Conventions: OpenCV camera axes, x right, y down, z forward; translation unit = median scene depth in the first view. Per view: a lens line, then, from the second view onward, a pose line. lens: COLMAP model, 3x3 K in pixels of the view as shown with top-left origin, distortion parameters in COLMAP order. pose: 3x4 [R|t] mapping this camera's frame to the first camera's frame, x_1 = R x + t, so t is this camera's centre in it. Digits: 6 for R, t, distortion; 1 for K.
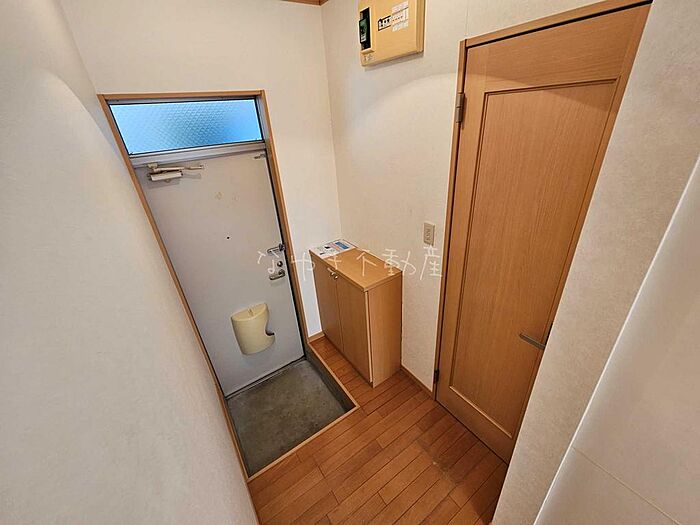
lens RADIAL K [[288.7, 0, 350.7], [0, 288.7, 261.3], [0, 0, 1]] dist [-0.001433, -0.000770]
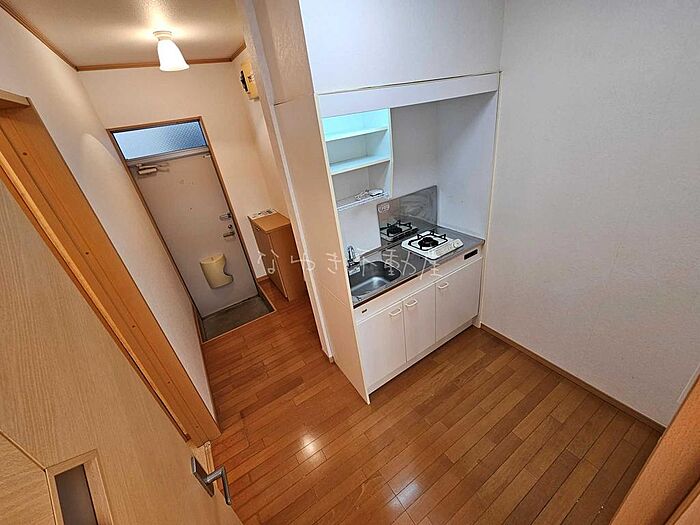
lens RADIAL K [[288.7, 0, 352.5], [0, 288.7, 261.7], [0, 0, 1]] dist [-0.001433, -0.000770]
pose [[0.996993, -0.044190, -0.063662, 0.496118], [0.045290, 0.998847, 0.015938, 0.203536], [0.062884, -0.018773, 0.997844, -0.486850]]
